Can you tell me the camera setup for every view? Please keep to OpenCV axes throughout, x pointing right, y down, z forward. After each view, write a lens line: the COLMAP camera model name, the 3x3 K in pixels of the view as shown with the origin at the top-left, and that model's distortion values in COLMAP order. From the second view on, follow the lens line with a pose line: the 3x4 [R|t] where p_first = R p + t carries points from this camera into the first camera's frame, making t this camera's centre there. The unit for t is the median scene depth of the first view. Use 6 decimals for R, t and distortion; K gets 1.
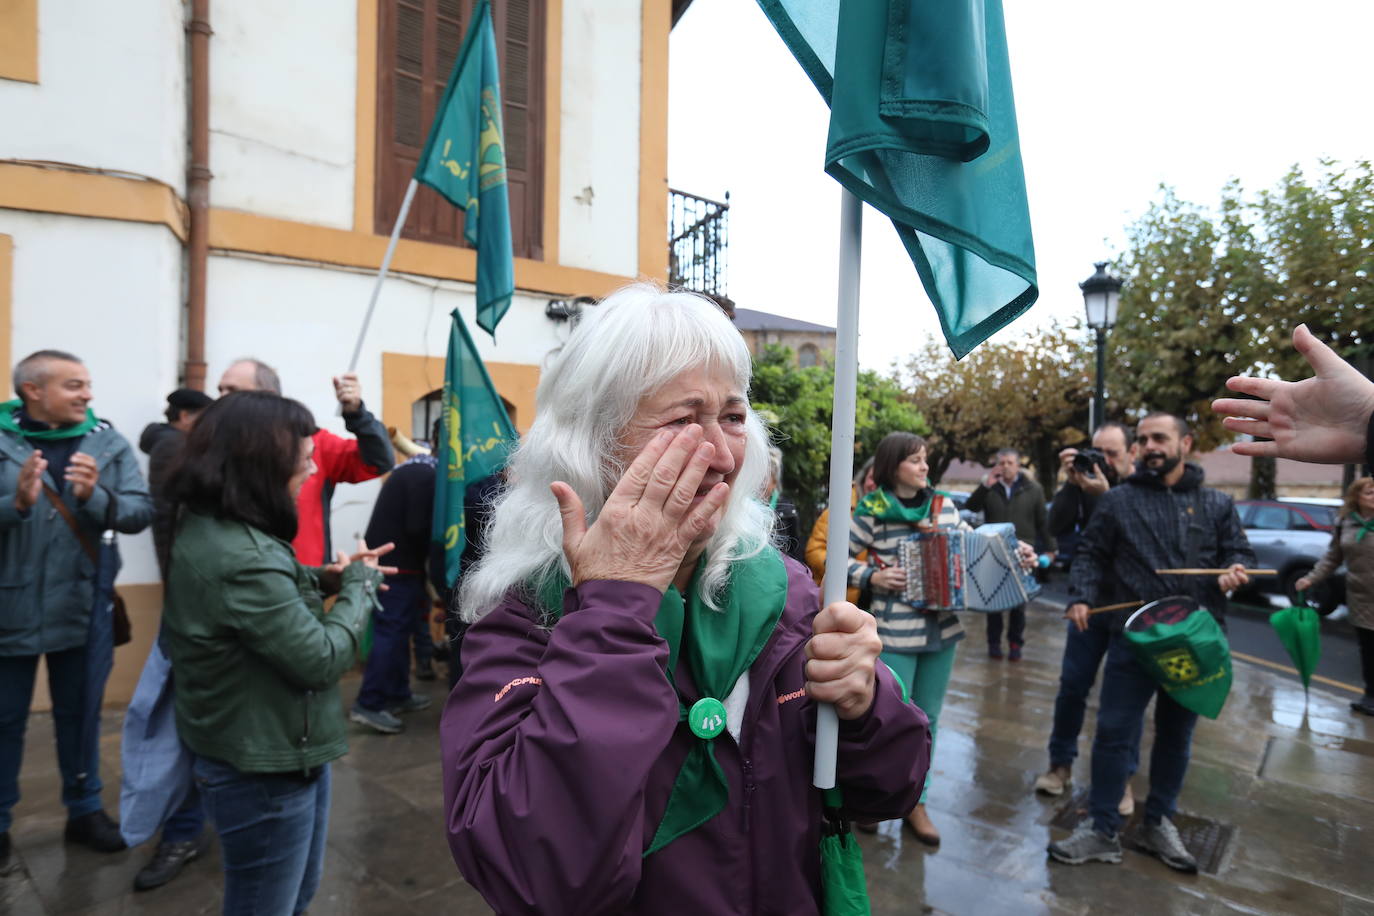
lens RADIAL K [[876.6, 0, 677.8], [0, 876.6, 455.7], [0, 0, 1]] dist [-0.060297, 0.056576]
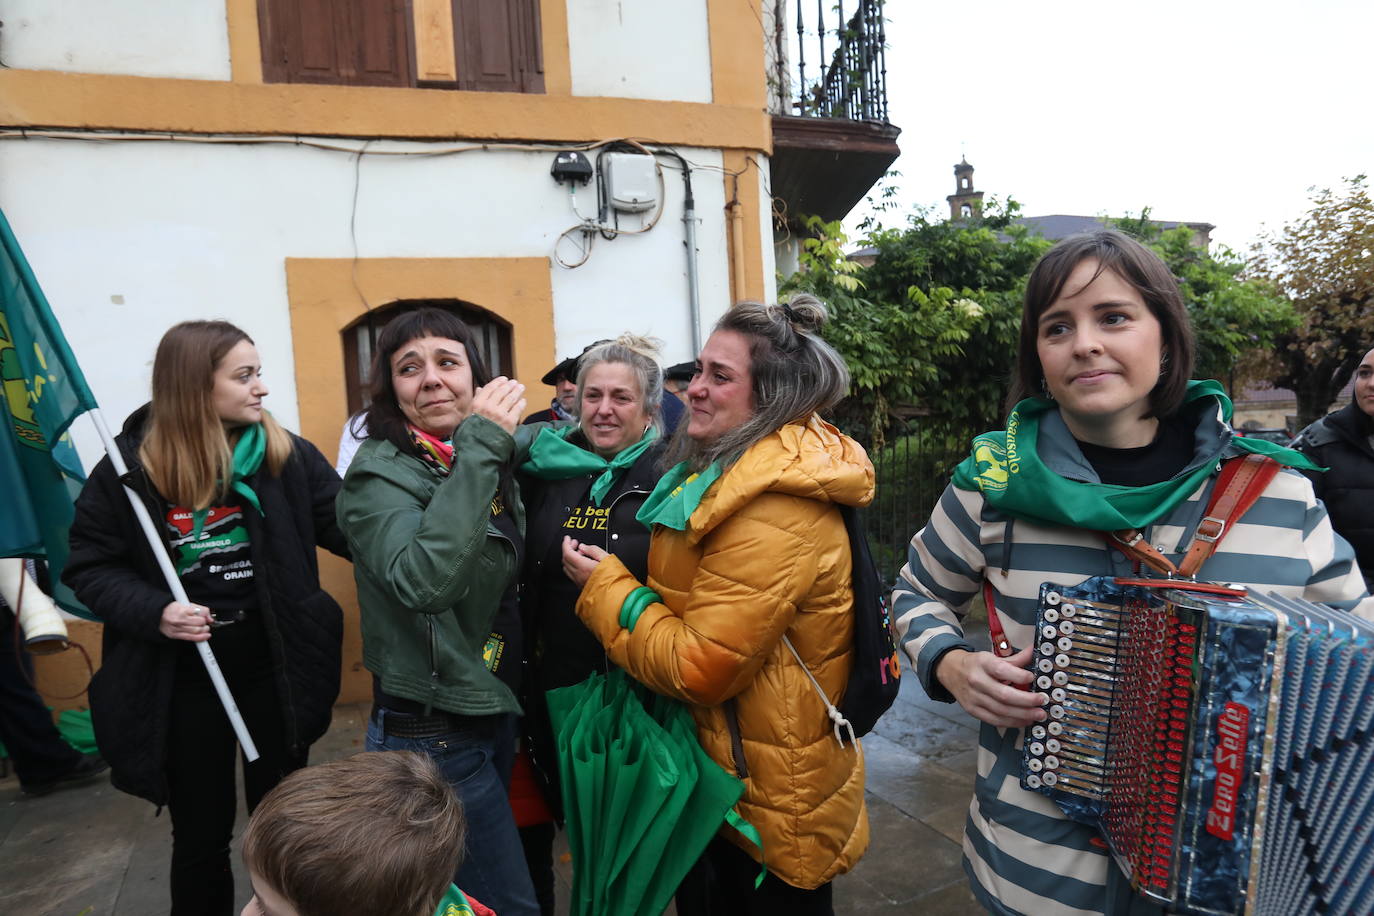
lens RADIAL K [[821.2, 0, 684.4], [0, 821.2, 463.3], [0, 0, 1]] dist [-0.057422, 0.039574]
pose [[0.919751, -0.034895, -0.390948, 0.168590], [0.062639, 0.996324, 0.058437, 0.021262], [0.387472, -0.078236, 0.918556, 0.465631]]
